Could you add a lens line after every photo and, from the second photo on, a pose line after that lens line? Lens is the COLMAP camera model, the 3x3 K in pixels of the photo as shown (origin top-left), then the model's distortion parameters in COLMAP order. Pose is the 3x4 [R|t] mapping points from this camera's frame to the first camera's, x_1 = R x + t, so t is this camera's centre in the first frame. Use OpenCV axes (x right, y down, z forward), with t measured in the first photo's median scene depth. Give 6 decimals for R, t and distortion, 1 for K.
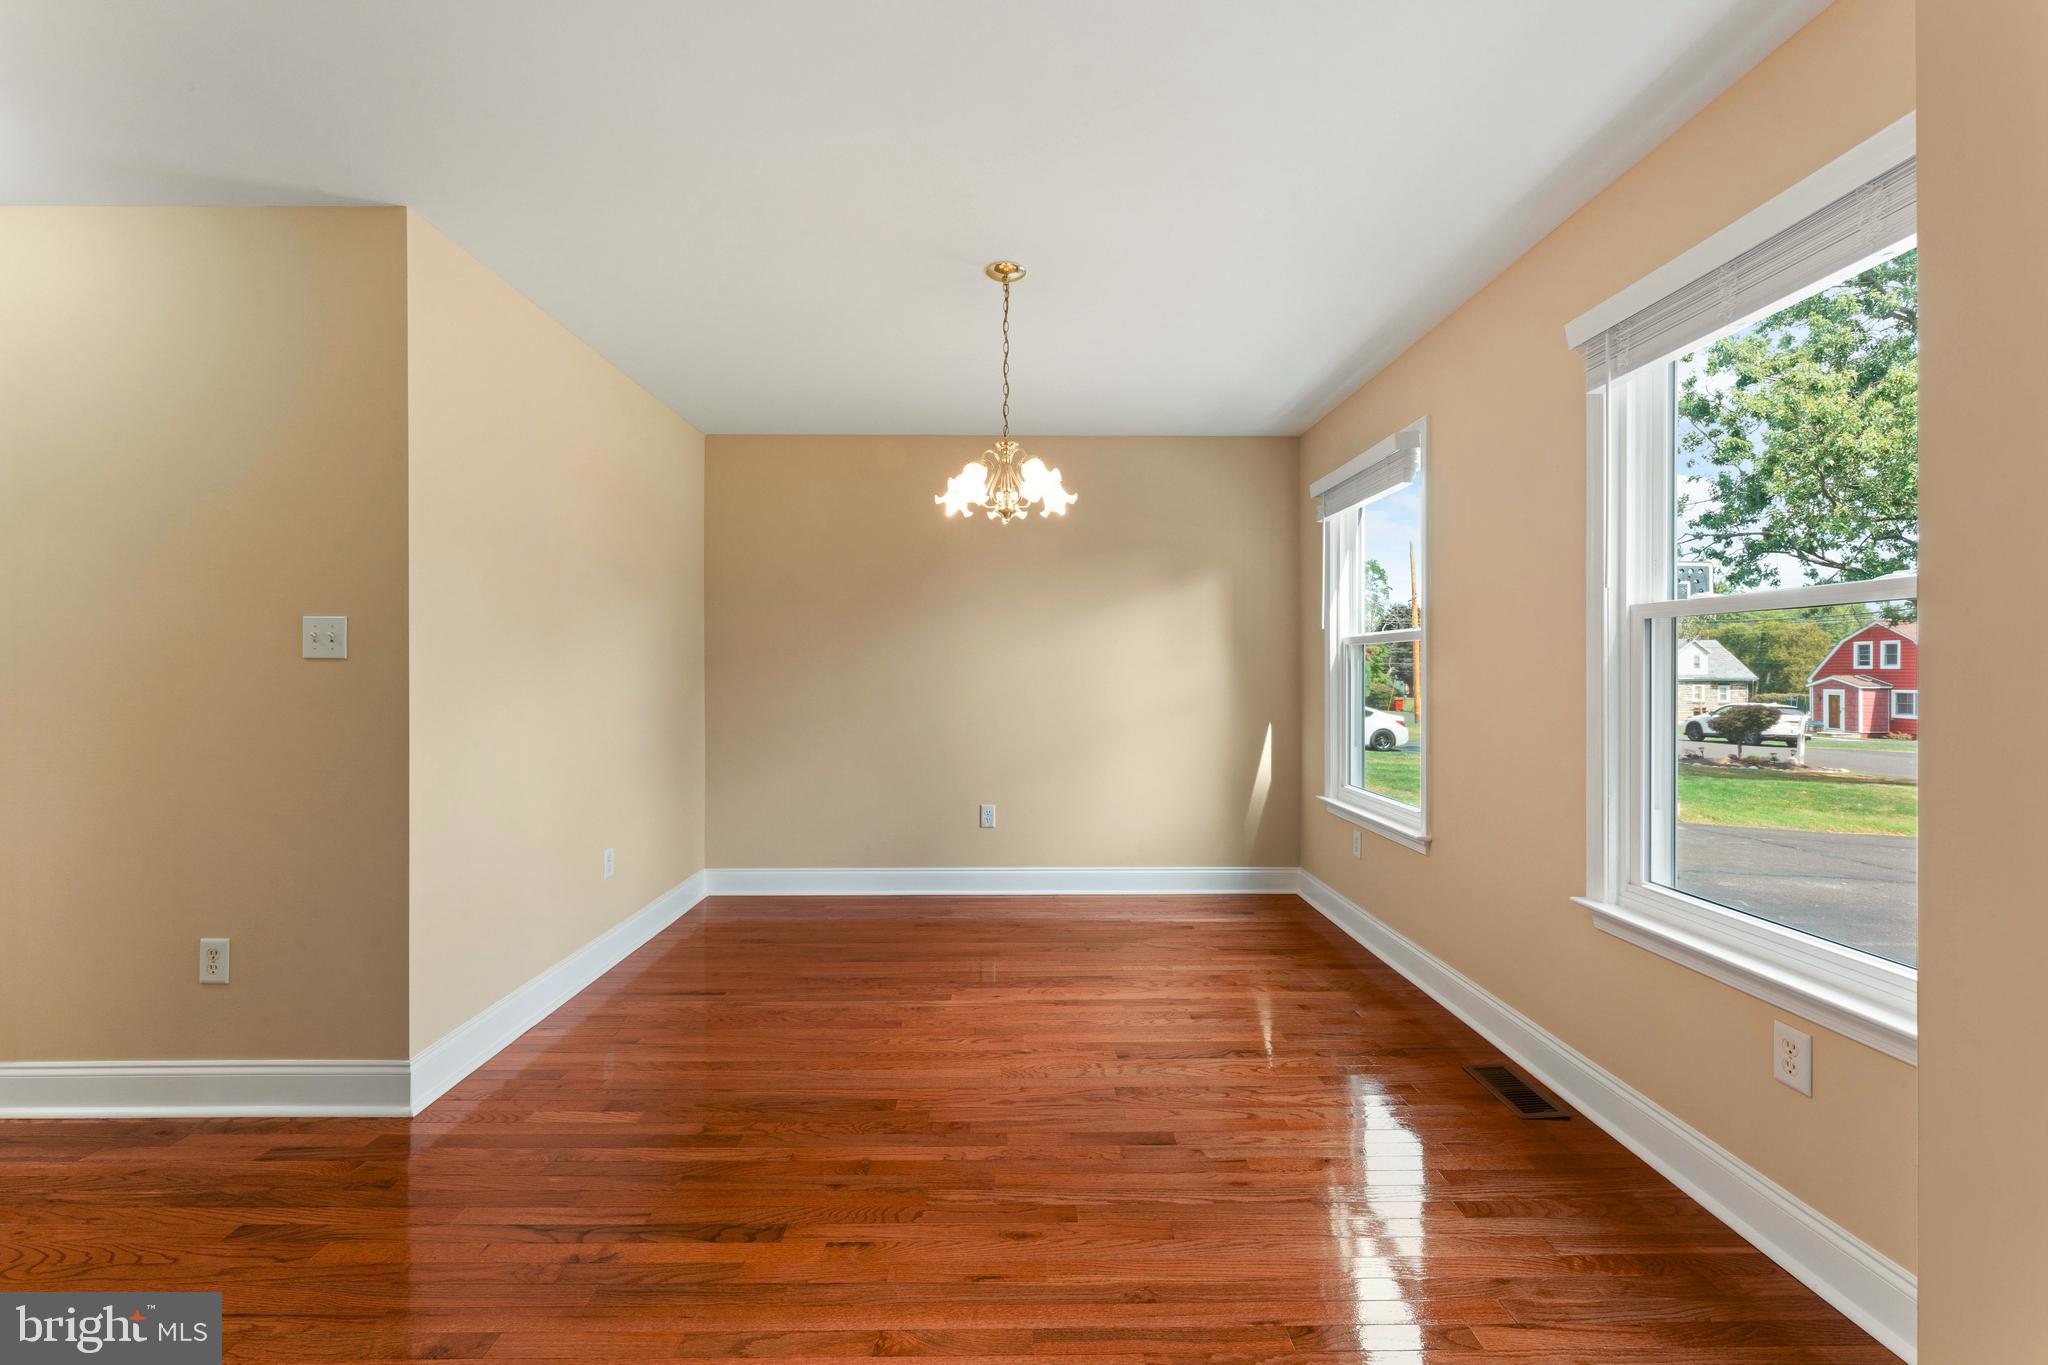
lens RADIAL K [[822.6, 0, 1023.8], [0, 822.6, 682.7], [0, 0, 1]] dist [0.006427, -0.000235]
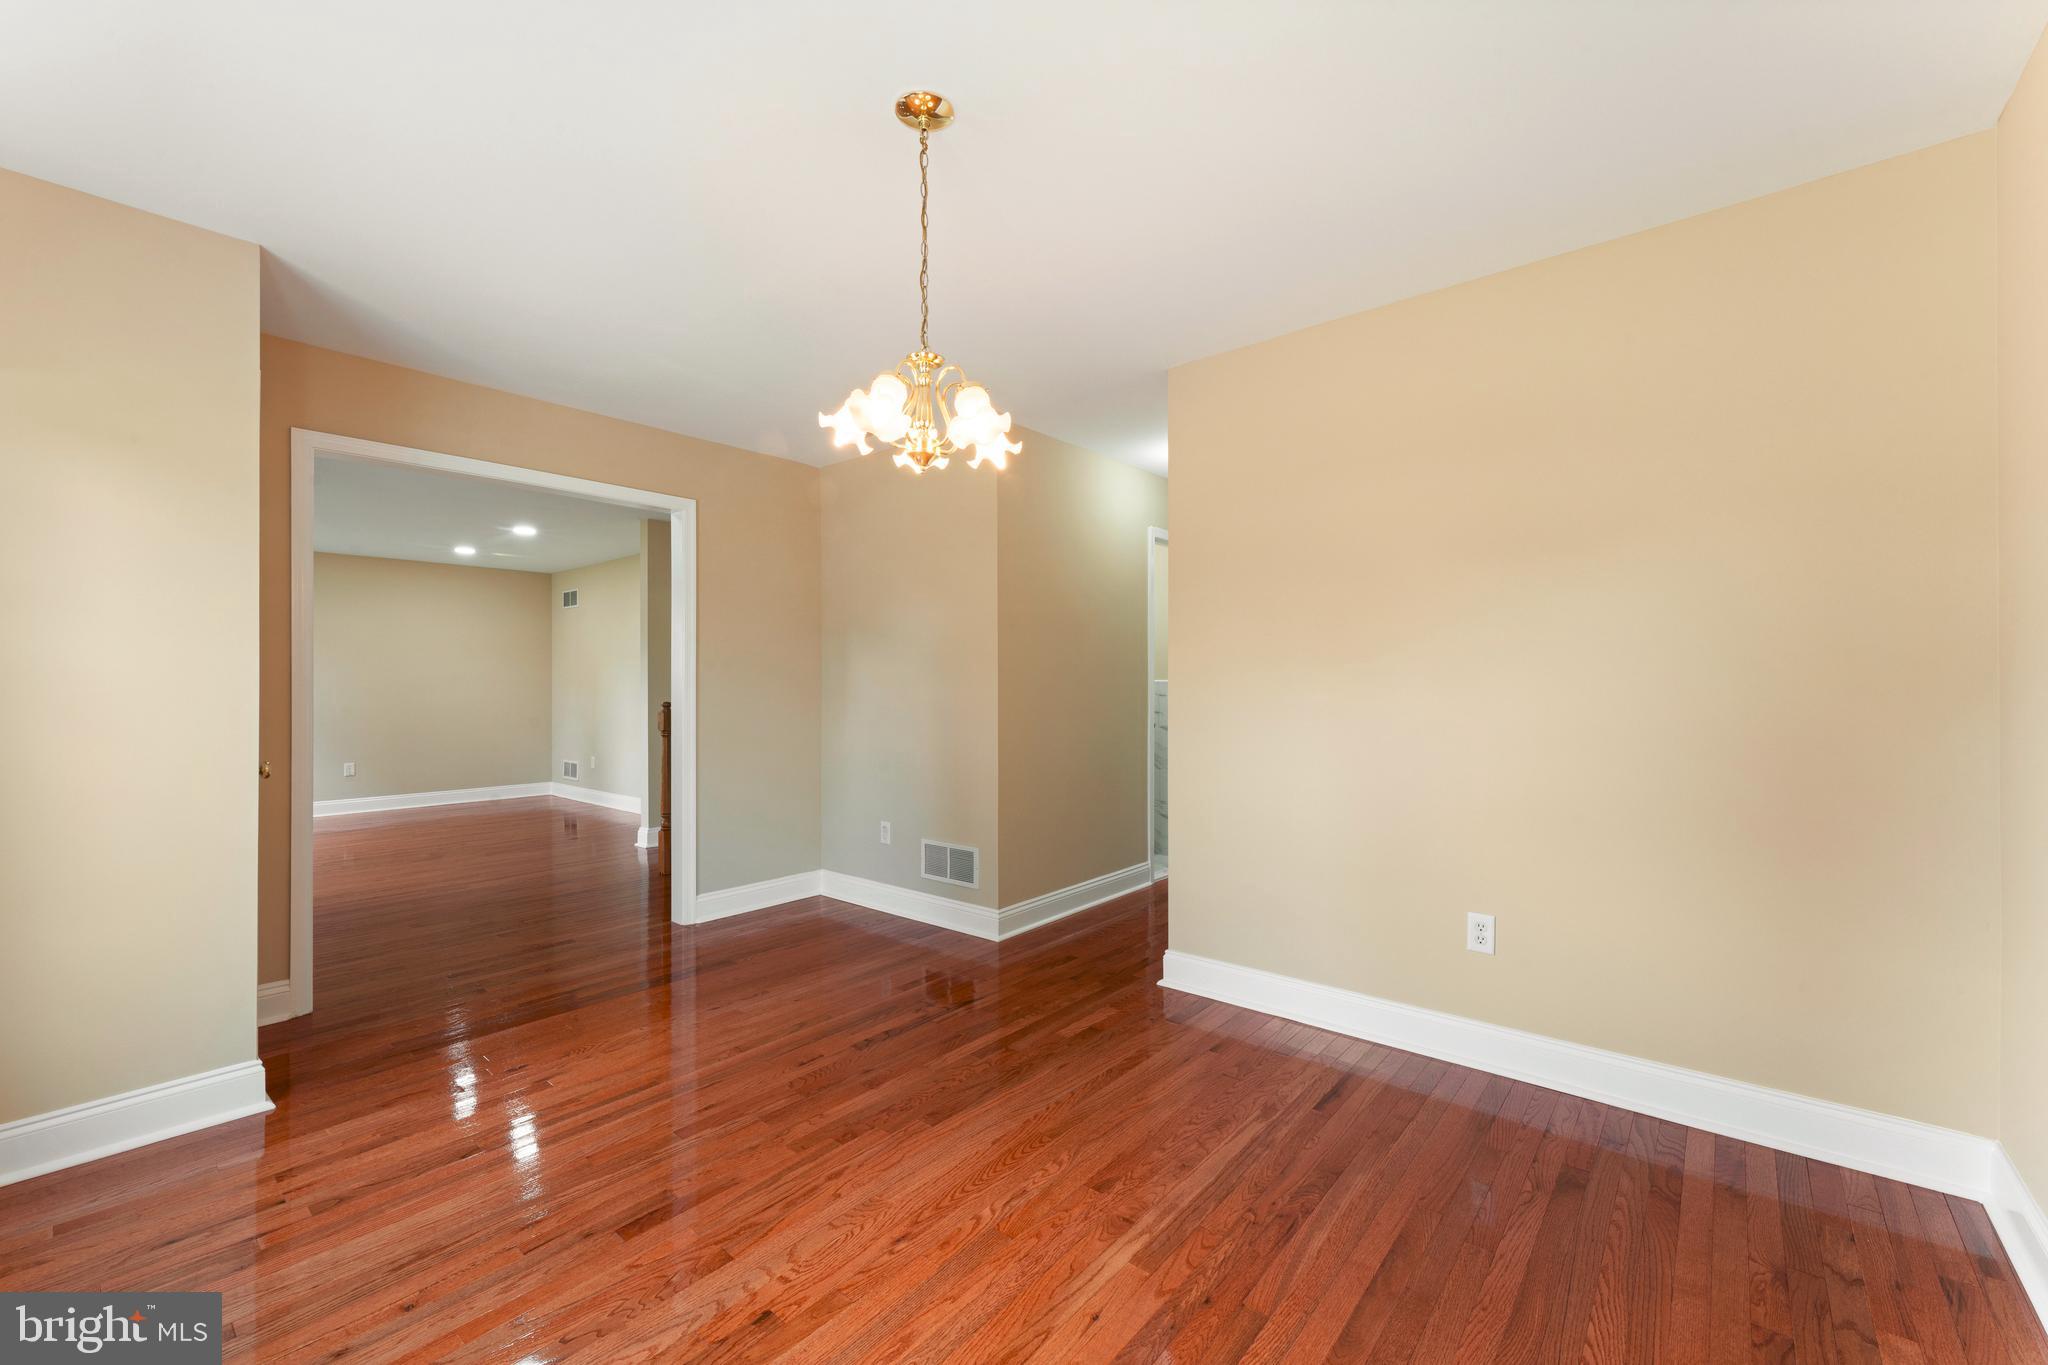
lens RADIAL K [[822.6, 0, 1031.9], [0, 822.6, 676.5], [0, 0, 1]] dist [0.006427, -0.000235]
pose [[-0.656564, -0.002576, -0.754266, 0.476301], [-0.002257, 0.999996, -0.001450, -0.022409], [0.754267, 0.000750, -0.656568, 1.632034]]
